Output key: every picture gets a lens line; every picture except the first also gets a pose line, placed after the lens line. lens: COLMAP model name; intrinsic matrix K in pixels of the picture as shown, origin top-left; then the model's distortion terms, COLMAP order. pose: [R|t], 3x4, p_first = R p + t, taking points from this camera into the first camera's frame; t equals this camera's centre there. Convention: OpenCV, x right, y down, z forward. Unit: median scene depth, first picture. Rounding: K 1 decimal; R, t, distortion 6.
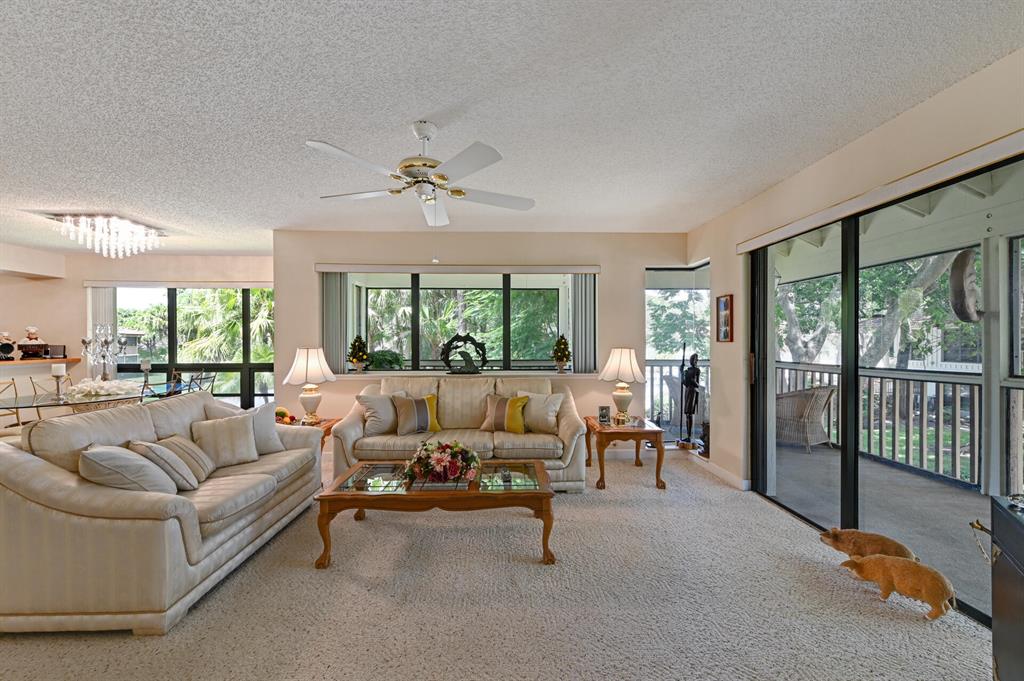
lens RADIAL K [[408.2, 0, 519.7], [0, 408.2, 344.1], [0, 0, 1]] dist [-0.002394, -0.000243]
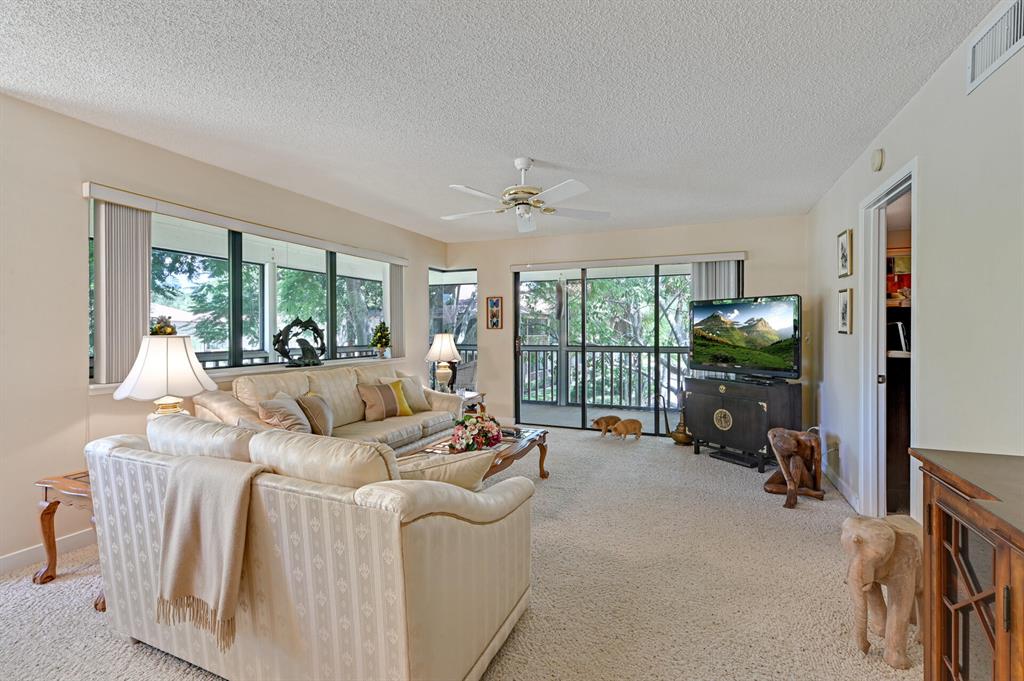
lens RADIAL K [[429.9, 0, 516.6], [0, 429.9, 333.7], [0, 0, 1]] dist [-0.002618, -0.000254]
pose [[0.416874, -0.004336, 0.908954, -0.751249], [0.000387, 0.999989, 0.004593, 0.003133], [-0.908964, -0.001563, 0.416872, 0.237329]]
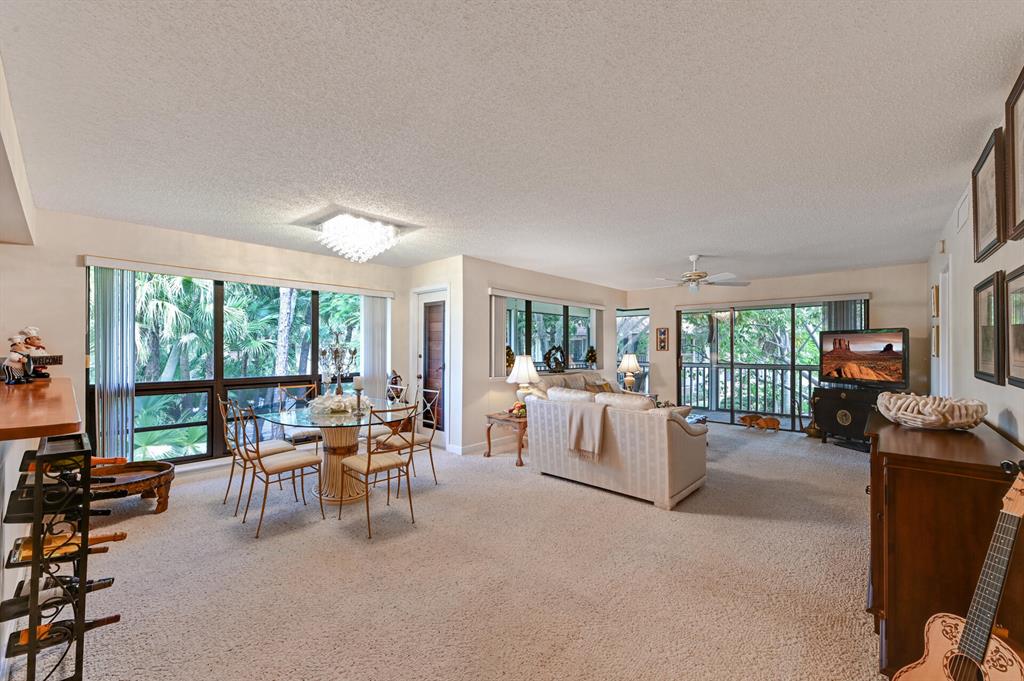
lens RADIAL K [[408.2, 0, 519.7], [0, 408.2, 344.1], [0, 0, 1]] dist [-0.002394, -0.000243]
pose [[0.682991, 0.010518, 0.730351, -1.303356], [-0.003119, 0.999929, -0.011484, -0.011700], [-0.730420, 0.005566, 0.682976, 0.087705]]
